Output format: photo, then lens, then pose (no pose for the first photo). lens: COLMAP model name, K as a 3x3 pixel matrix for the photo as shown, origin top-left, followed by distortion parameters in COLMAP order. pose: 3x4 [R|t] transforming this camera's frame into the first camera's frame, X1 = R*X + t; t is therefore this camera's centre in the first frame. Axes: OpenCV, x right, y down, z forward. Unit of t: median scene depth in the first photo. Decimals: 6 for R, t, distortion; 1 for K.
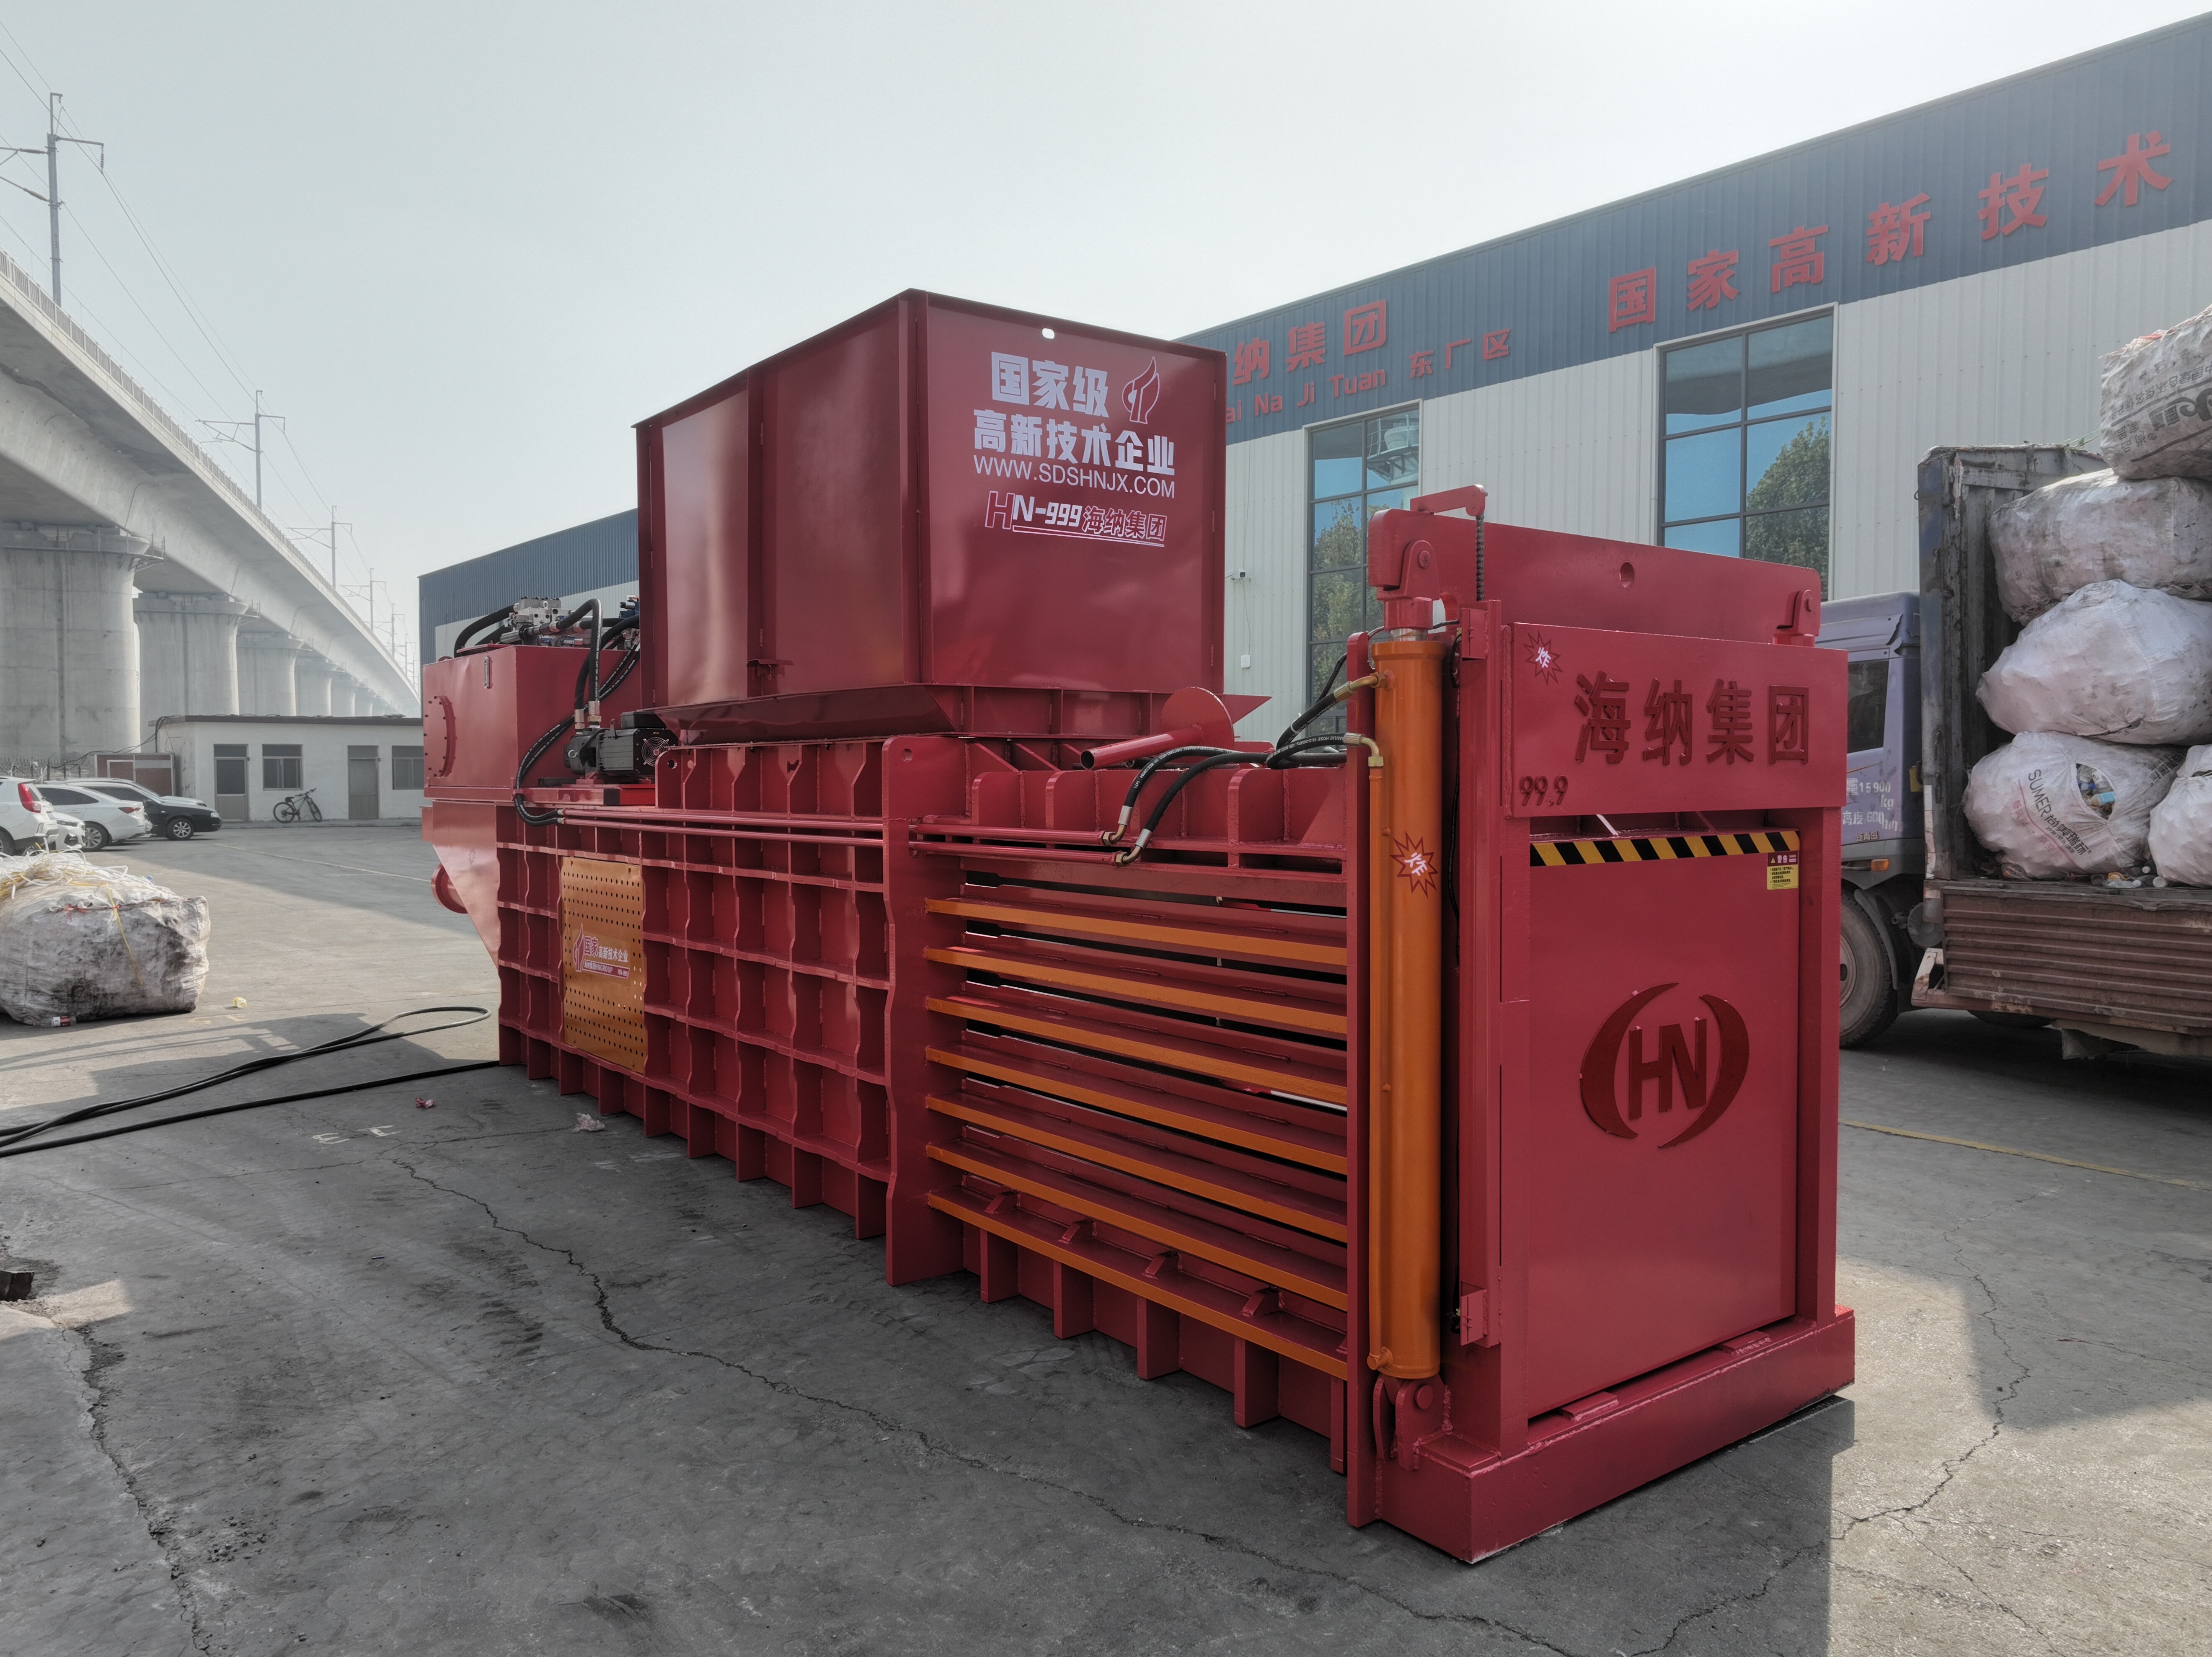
lens RADIAL K [[1569.1, 0, 1105.4], [0, 1569.1, 819.0], [0, 0, 1]] dist [-0.001611, 0.019950]
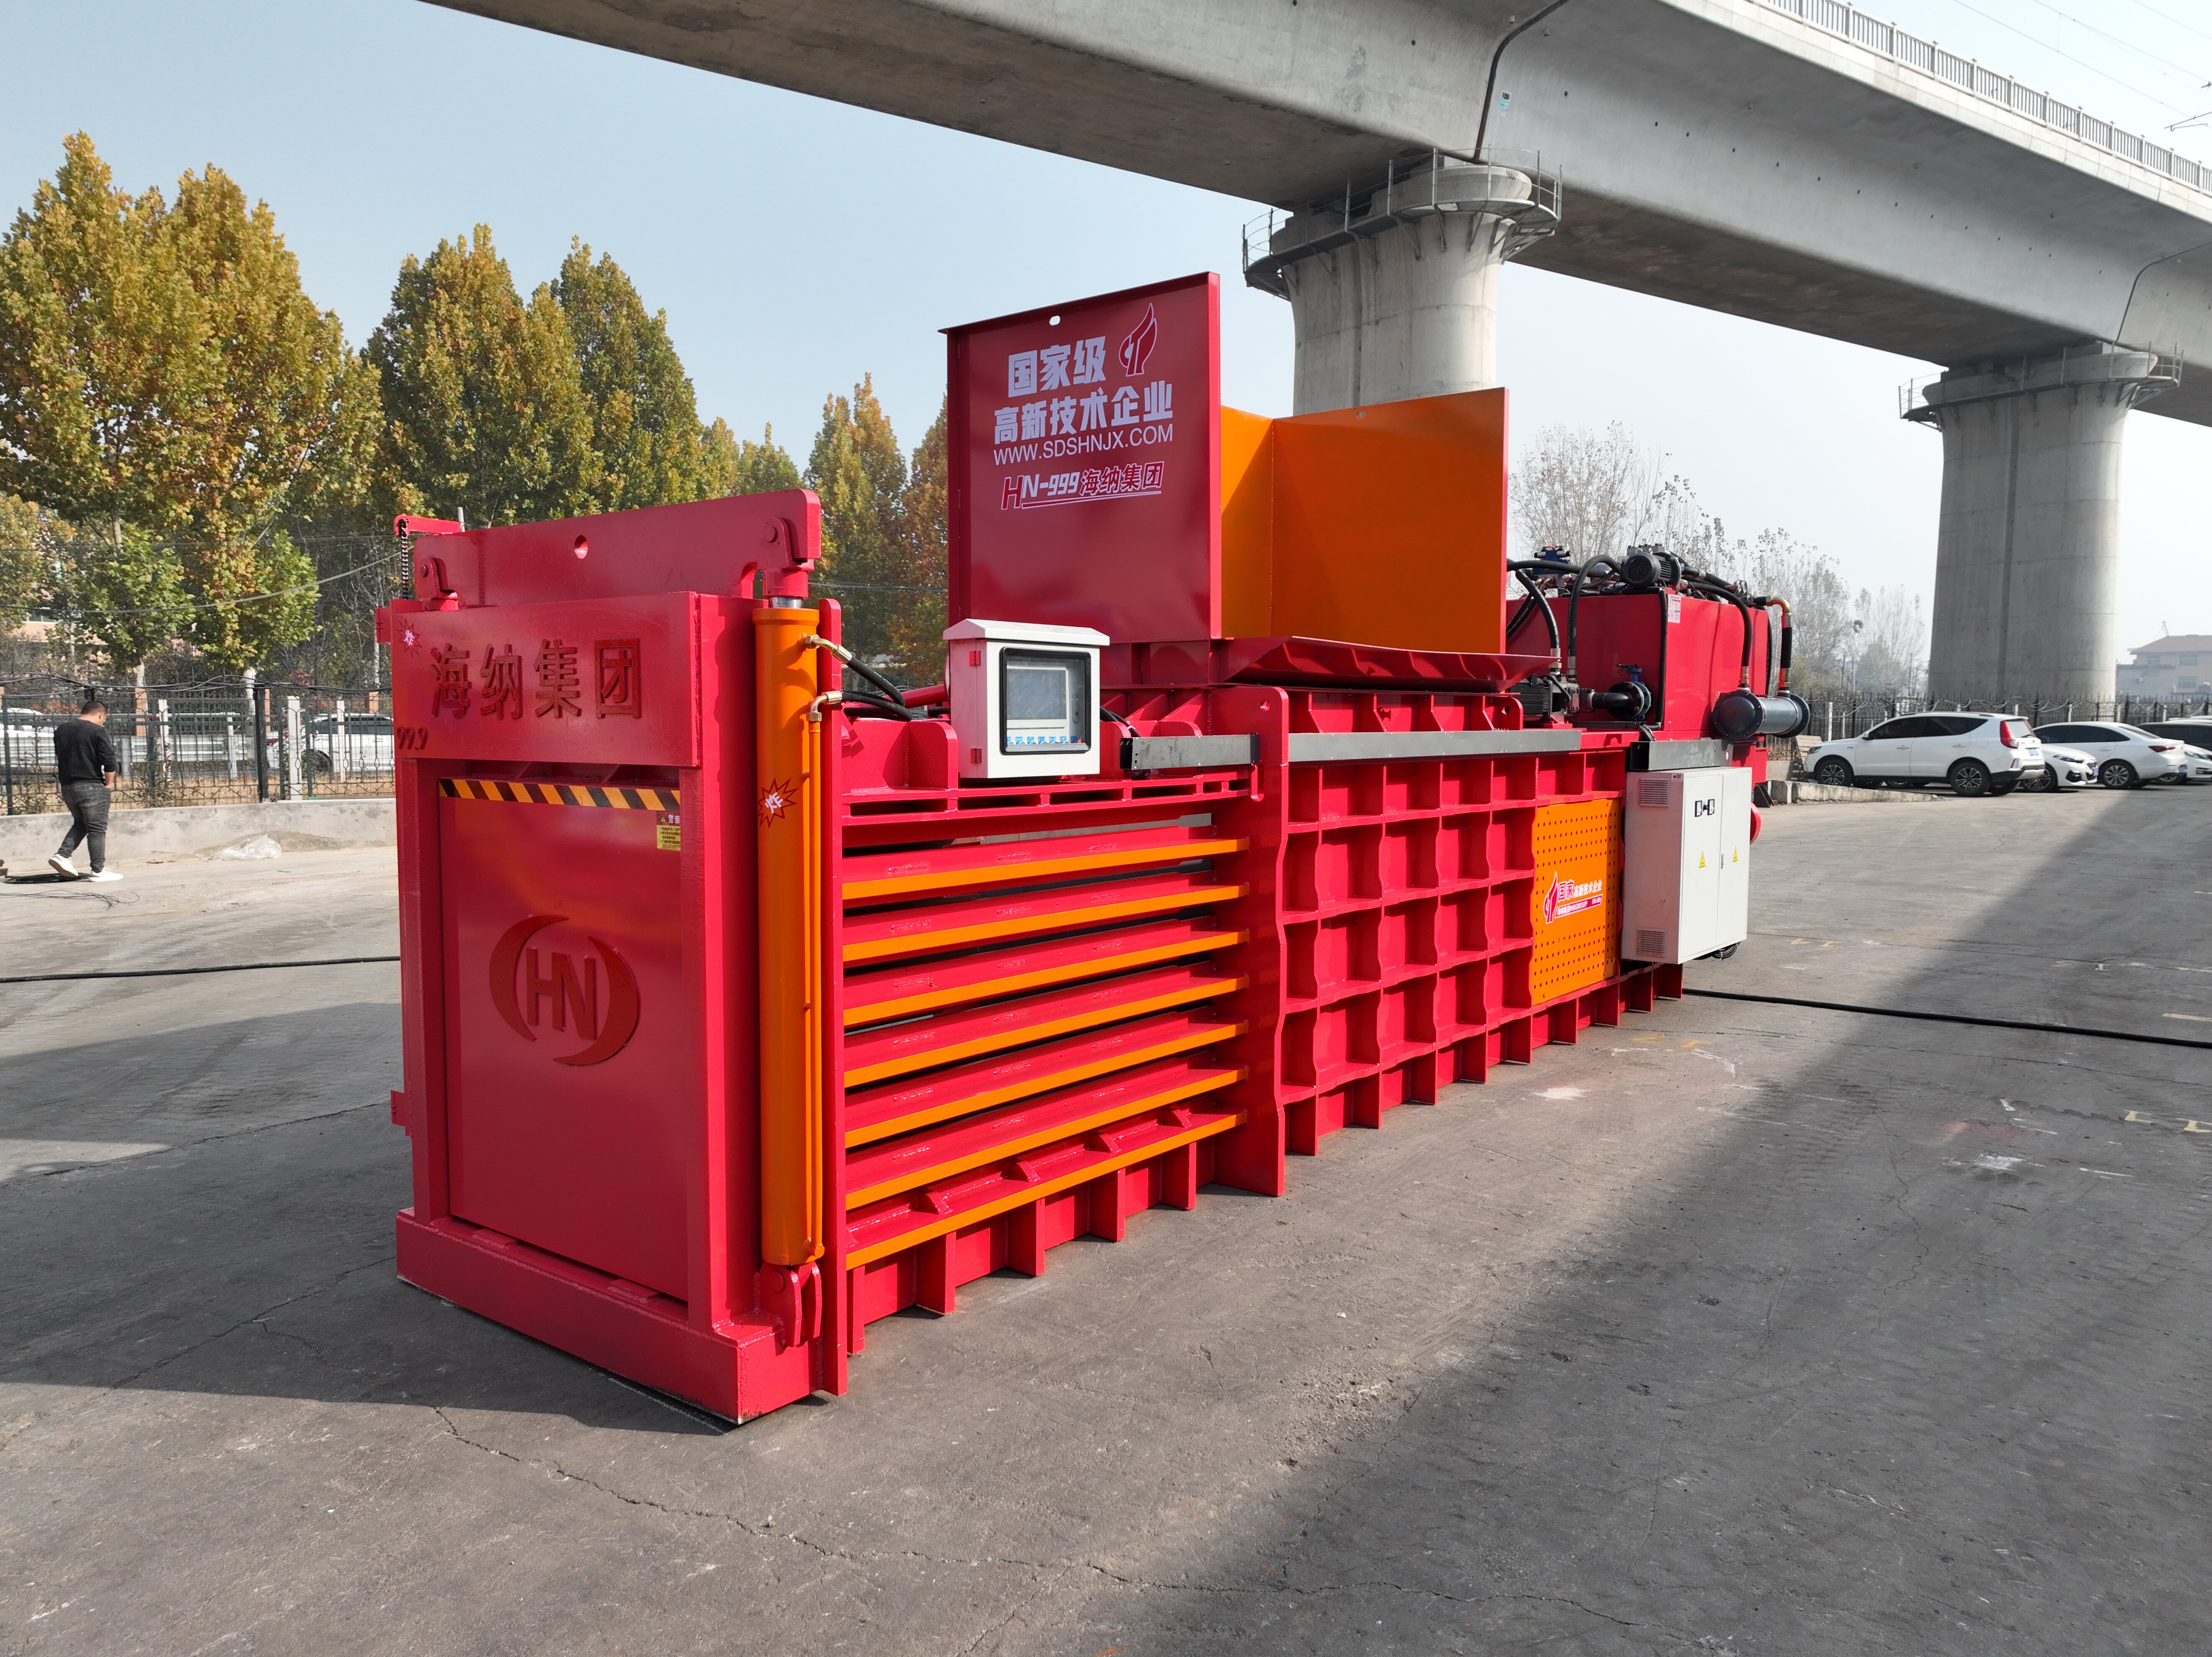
lens RADIAL K [[1569.1, 0, 1094.4], [0, 1569.1, 821.3], [0, 0, 1]] dist [-0.001611, 0.019950]
pose [[0.239786, 0.069852, -0.968310, 1.065236], [-0.029261, 0.997475, 0.064710, -0.031867], [0.970385, 0.012817, 0.241224, 0.771587]]
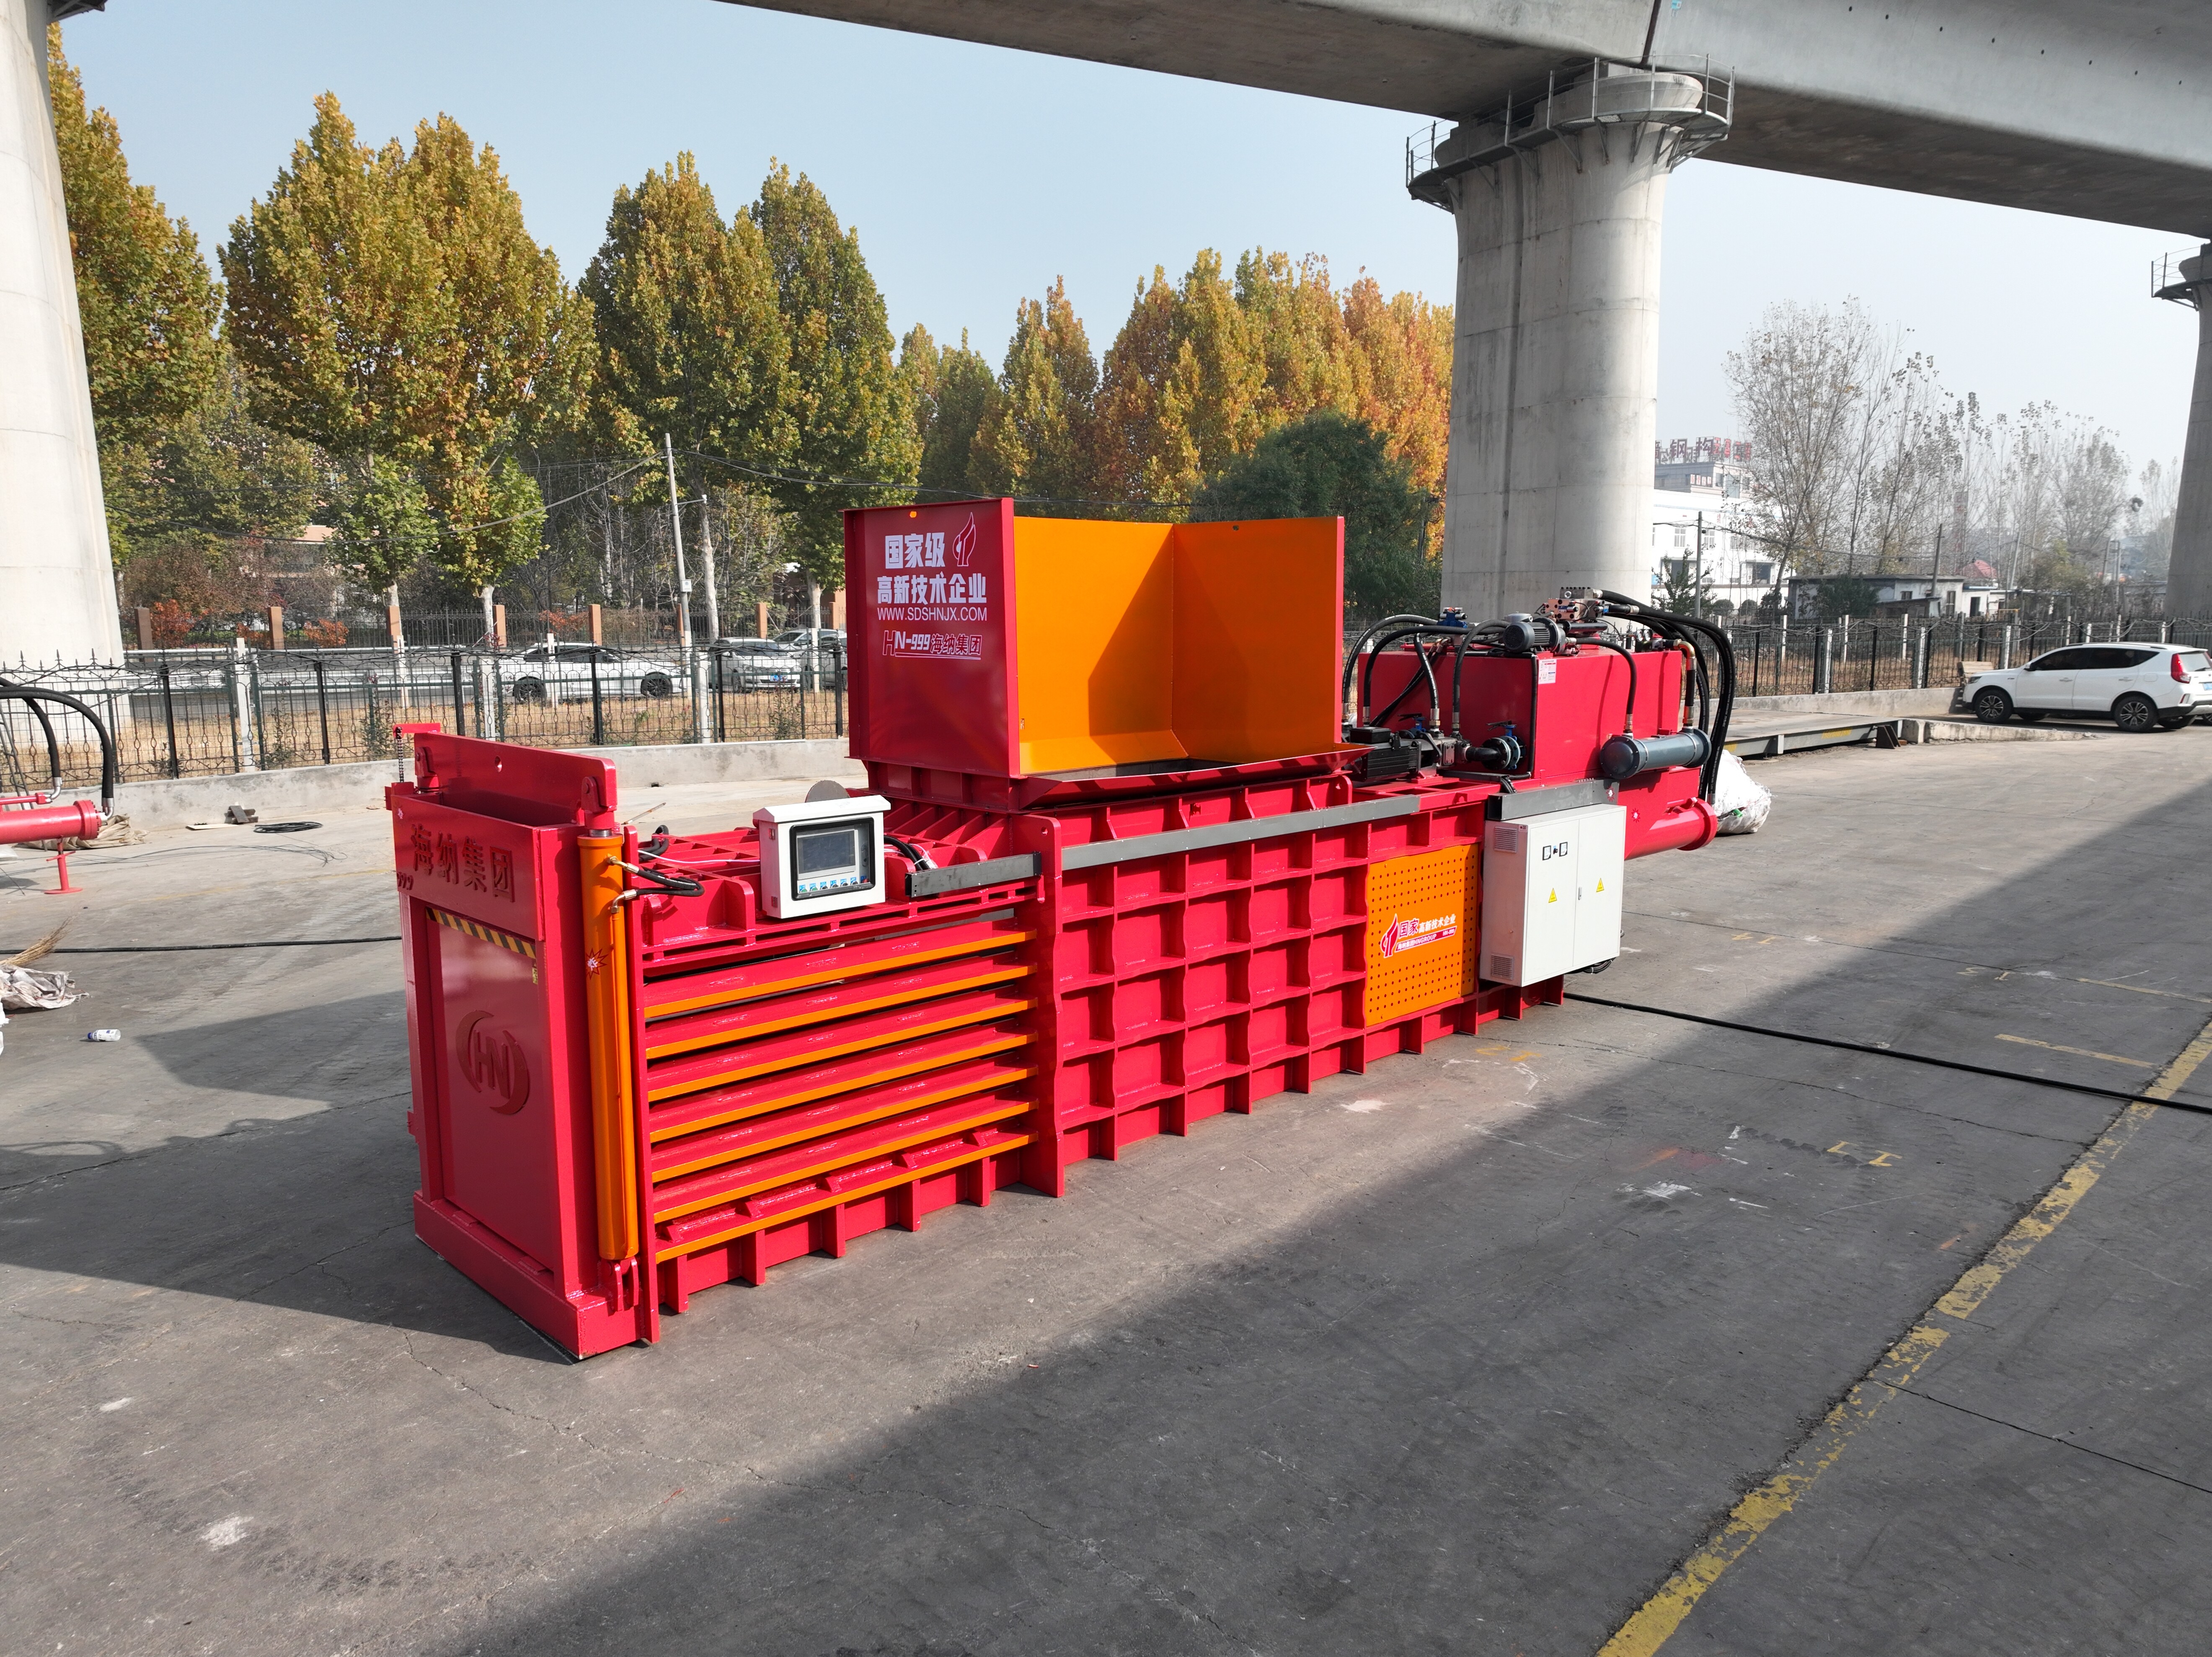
lens RADIAL K [[1569.1, 0, 1096.5], [0, 1569.1, 820.7], [0, 0, 1]] dist [-0.001611, 0.019950]
pose [[0.101900, 0.146289, -0.983980, 1.415653], [-0.024807, 0.989194, 0.144495, -0.246241], [0.994485, 0.009686, 0.104428, 1.025742]]
